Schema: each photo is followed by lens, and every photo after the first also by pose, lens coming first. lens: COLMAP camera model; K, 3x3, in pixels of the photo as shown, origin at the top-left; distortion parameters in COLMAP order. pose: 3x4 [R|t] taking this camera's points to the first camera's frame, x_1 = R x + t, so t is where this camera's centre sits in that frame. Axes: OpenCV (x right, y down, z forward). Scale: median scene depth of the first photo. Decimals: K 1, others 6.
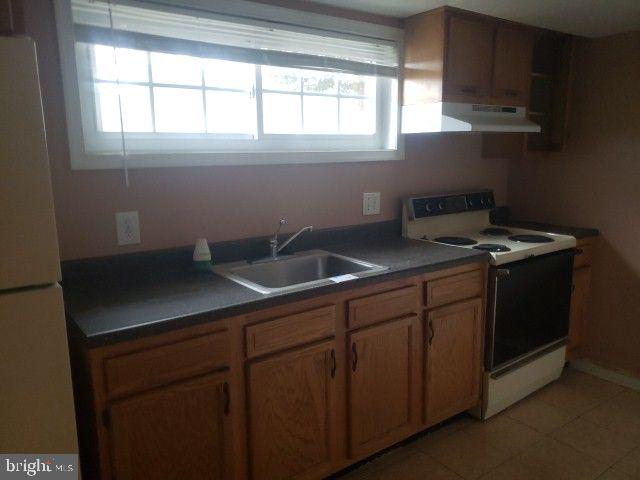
lens RADIAL K [[500.2, 0, 325.8], [0, 500.2, 239.7], [0, 0, 1]] dist [0.062762, -0.059145]
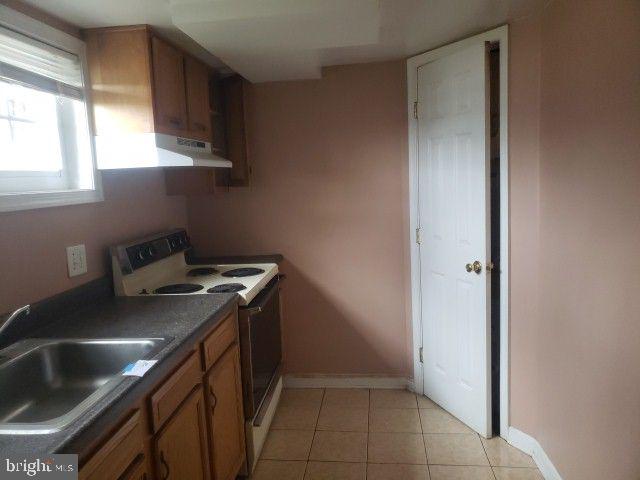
lens RADIAL K [[500.2, 0, 325.8], [0, 500.2, 239.7], [0, 0, 1]] dist [0.062762, -0.059145]
pose [[0.682880, -0.114705, 0.721469, -0.199443], [0.165009, 0.986292, 0.000626, -0.041807], [-0.711651, 0.118621, 0.692446, 0.199139]]
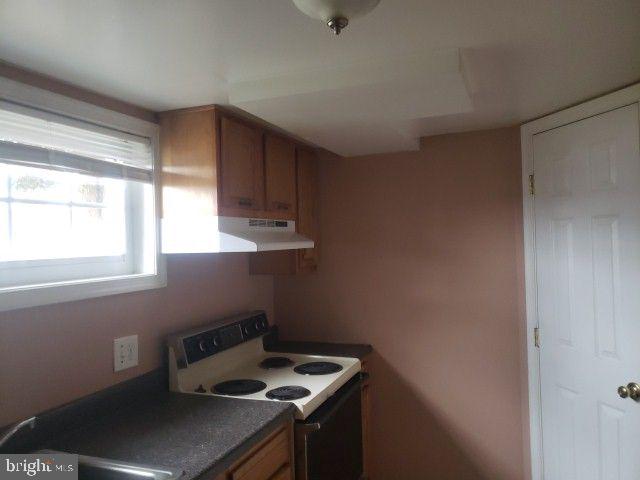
lens RADIAL K [[500.2, 0, 325.8], [0, 500.2, 239.7], [0, 0, 1]] dist [0.062762, -0.059145]
pose [[0.849902, -0.011032, 0.526825, -0.040591], [0.110443, 0.981304, -0.157623, -0.085633], [-0.515237, 0.192148, 0.835231, 0.236219]]
